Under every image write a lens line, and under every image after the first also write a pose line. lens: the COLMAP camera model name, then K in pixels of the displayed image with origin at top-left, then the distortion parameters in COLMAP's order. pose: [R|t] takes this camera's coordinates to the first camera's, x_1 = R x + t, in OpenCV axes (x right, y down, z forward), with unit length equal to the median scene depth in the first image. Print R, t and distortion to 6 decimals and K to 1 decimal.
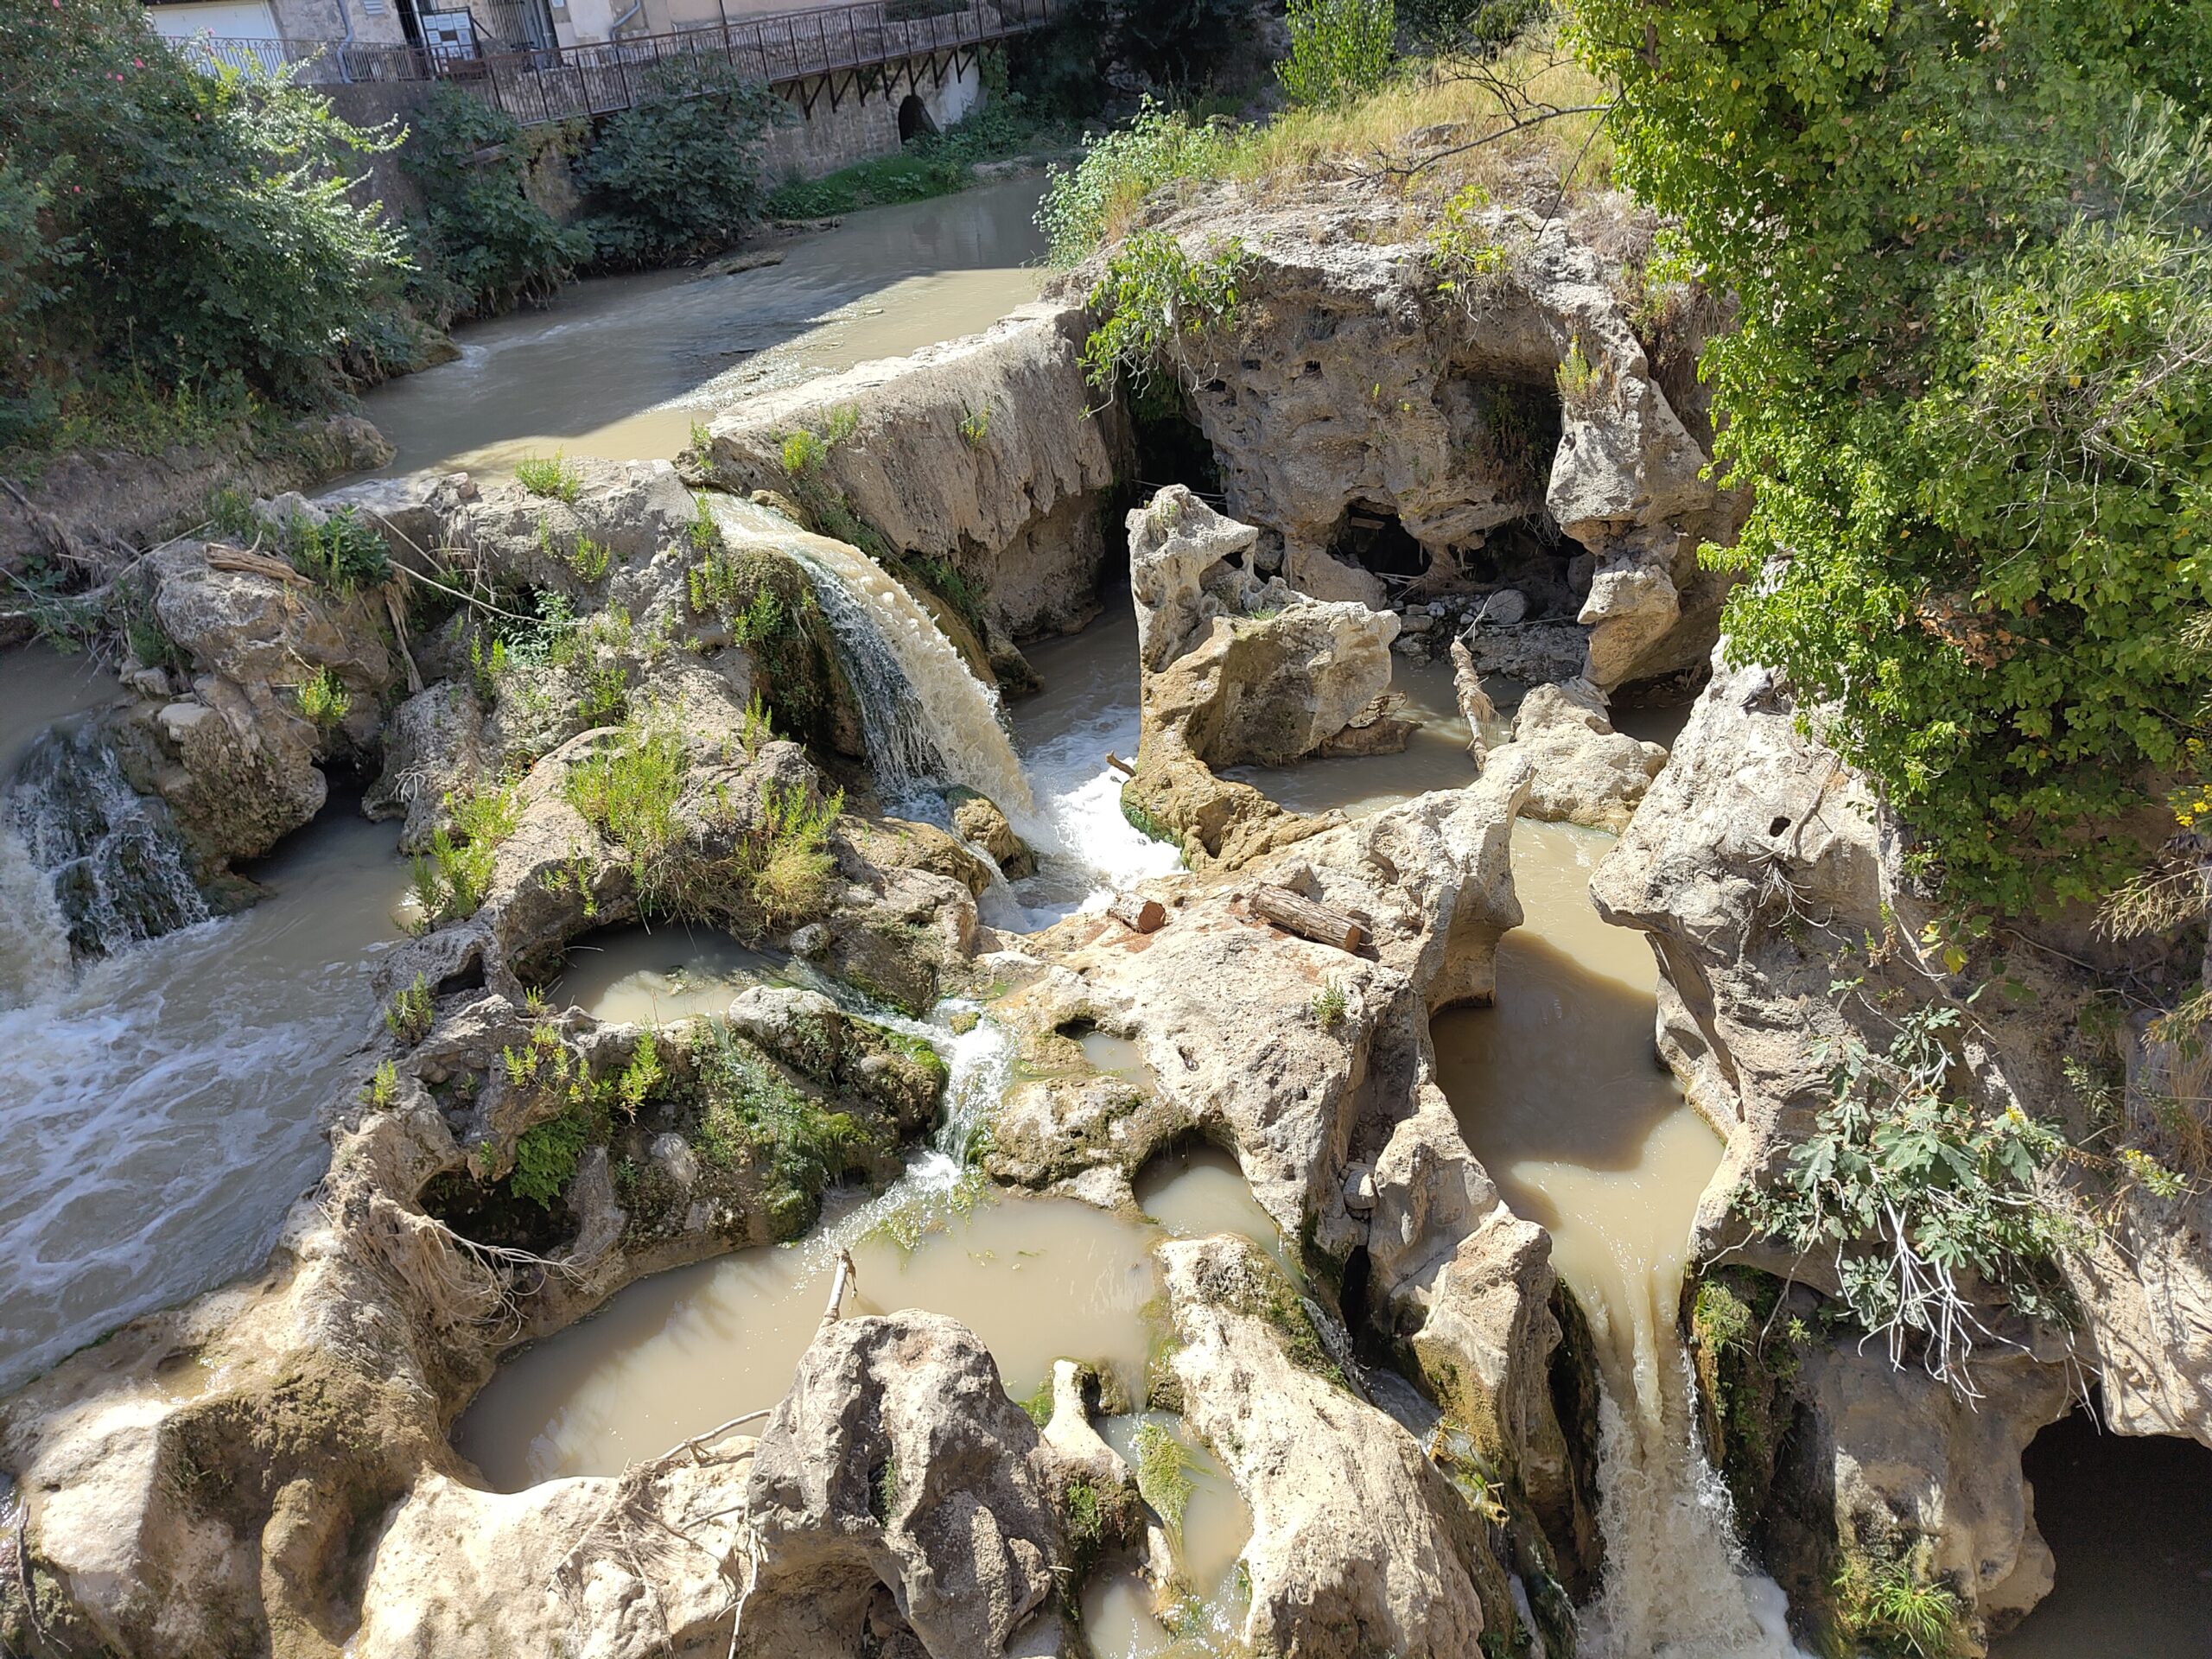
lens RADIAL K [[1476.4, 0, 1106.0], [0, 1476.4, 829.5], [0, 0, 1]] dist [0.022150, -0.000701]
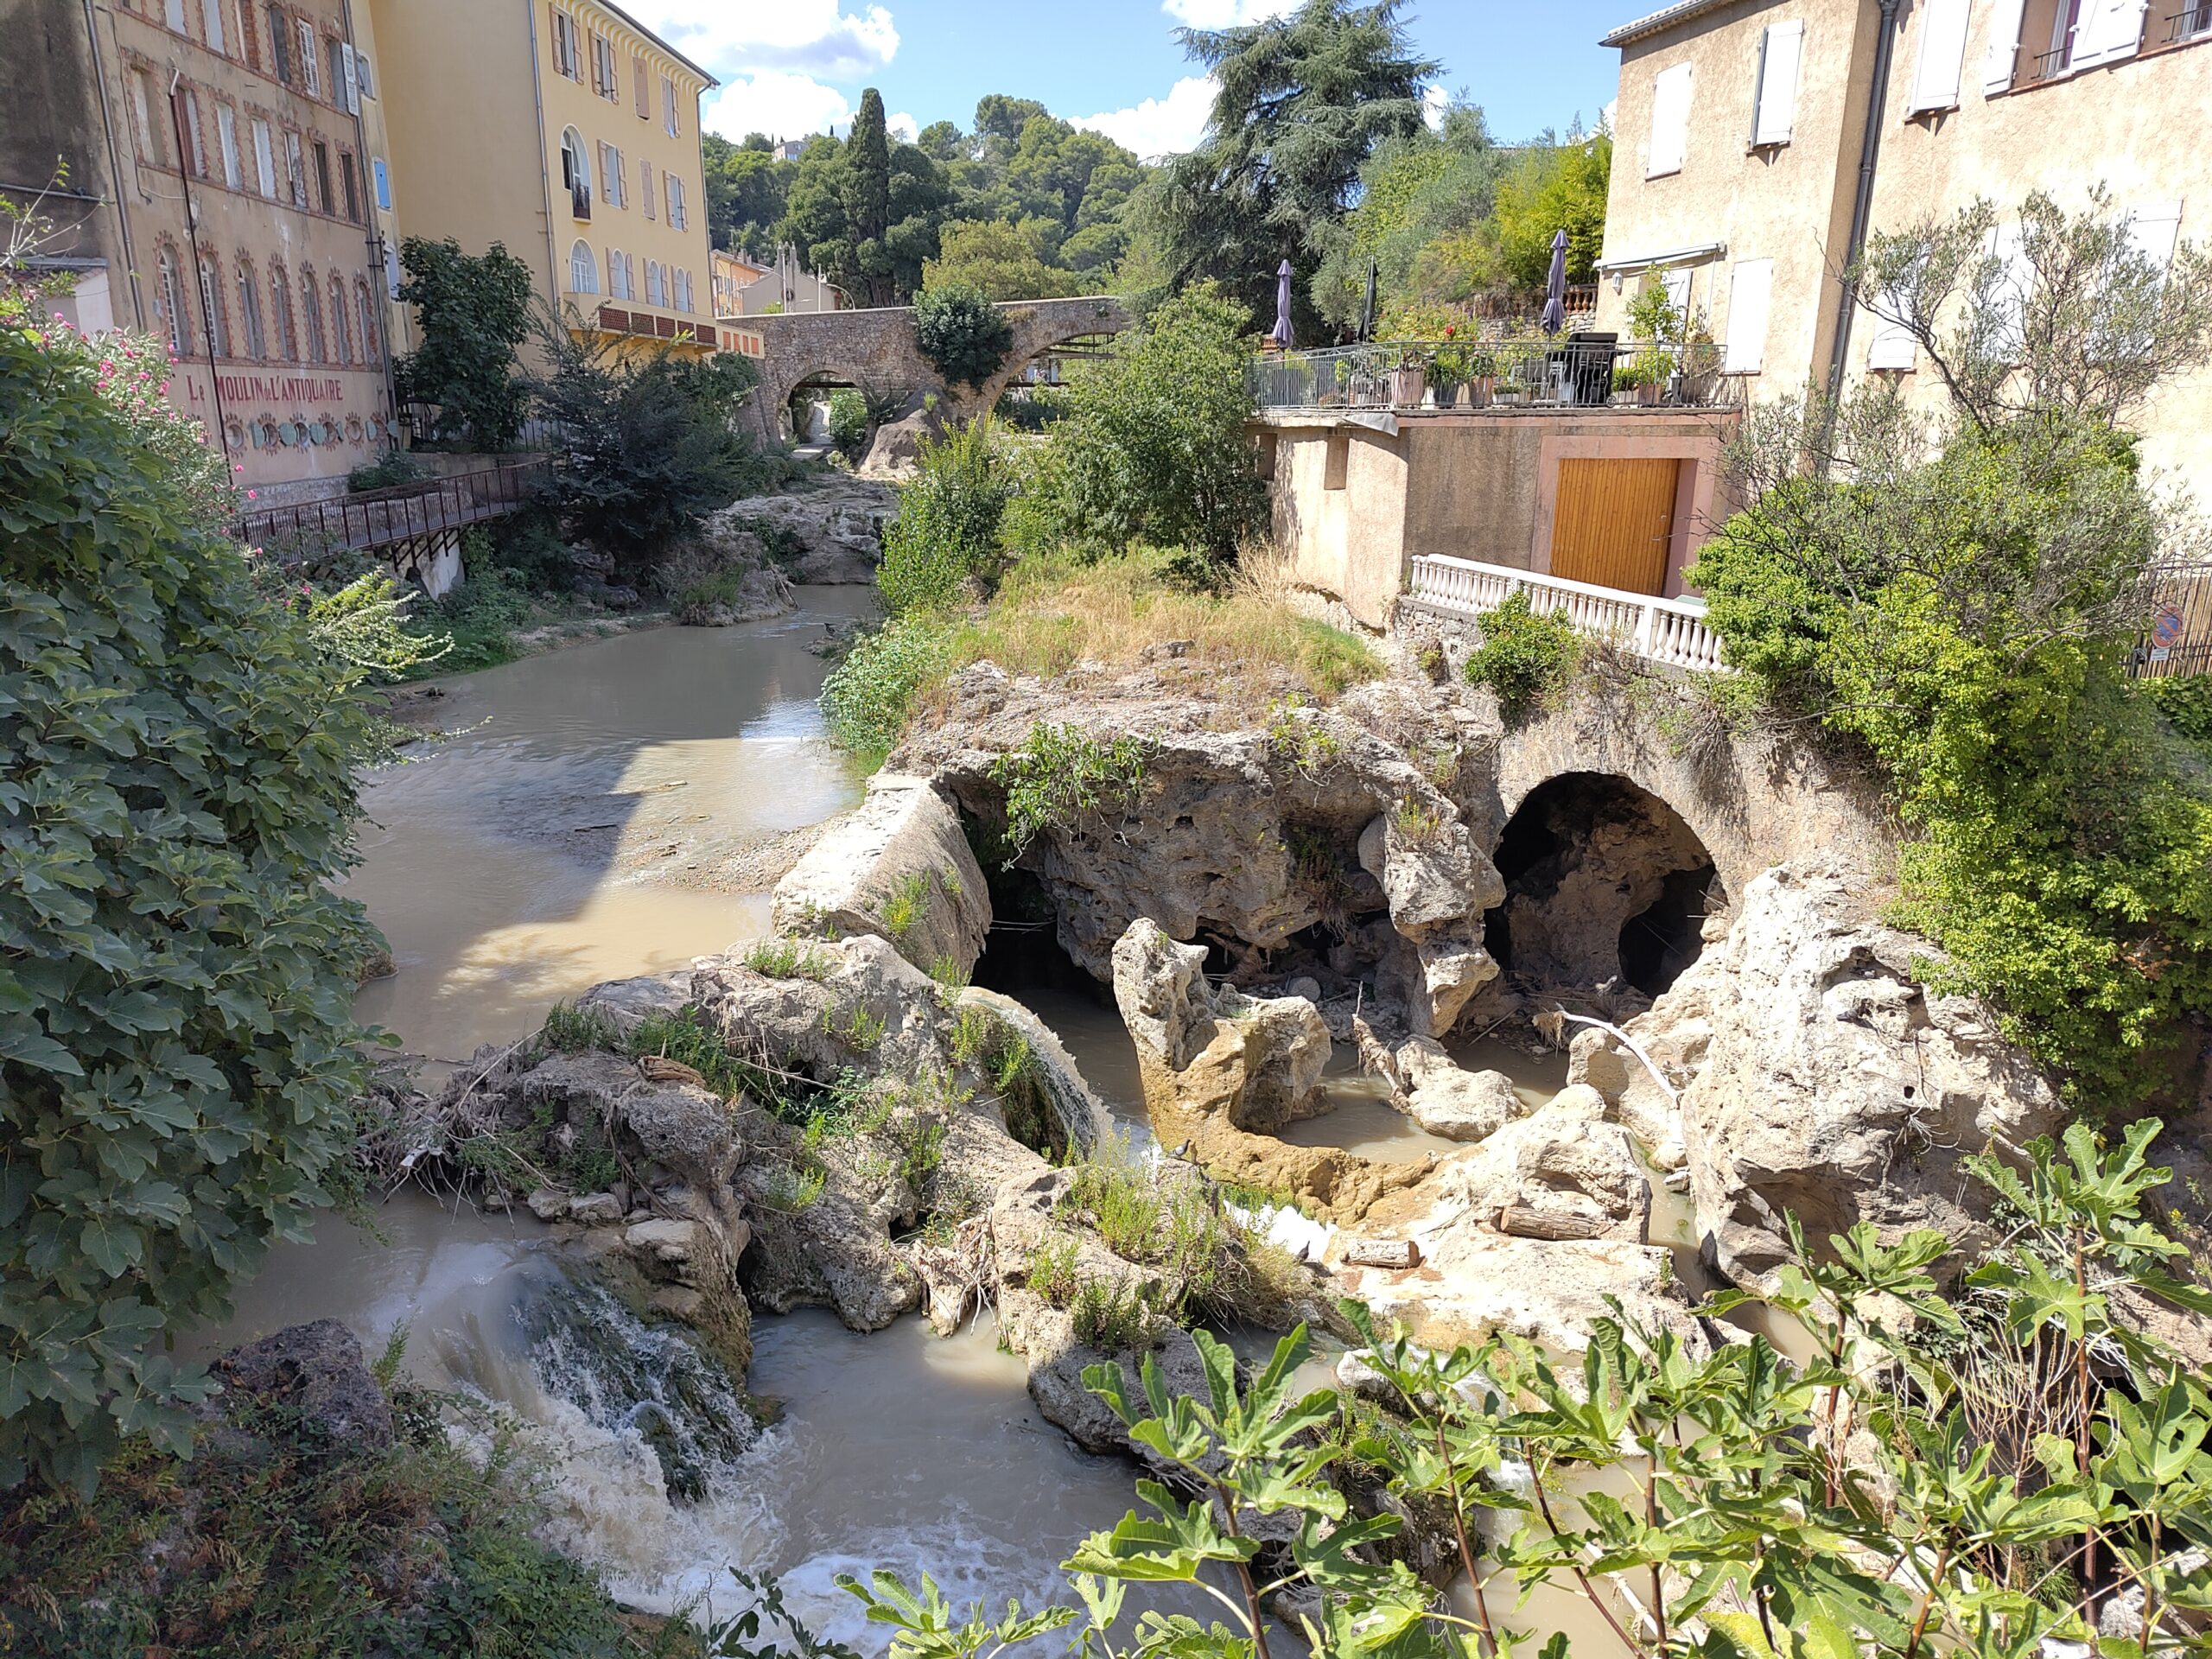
lens RADIAL K [[1420.2, 0, 1106.0], [0, 1420.2, 829.5], [0, 0, 1]] dist [-0.004298, -0.002006]
pose [[0.861174, -0.047336, 0.506101, -0.627018], [0.180995, 0.958953, -0.218287, -0.056621], [-0.474994, 0.279585, 0.834394, 0.008678]]
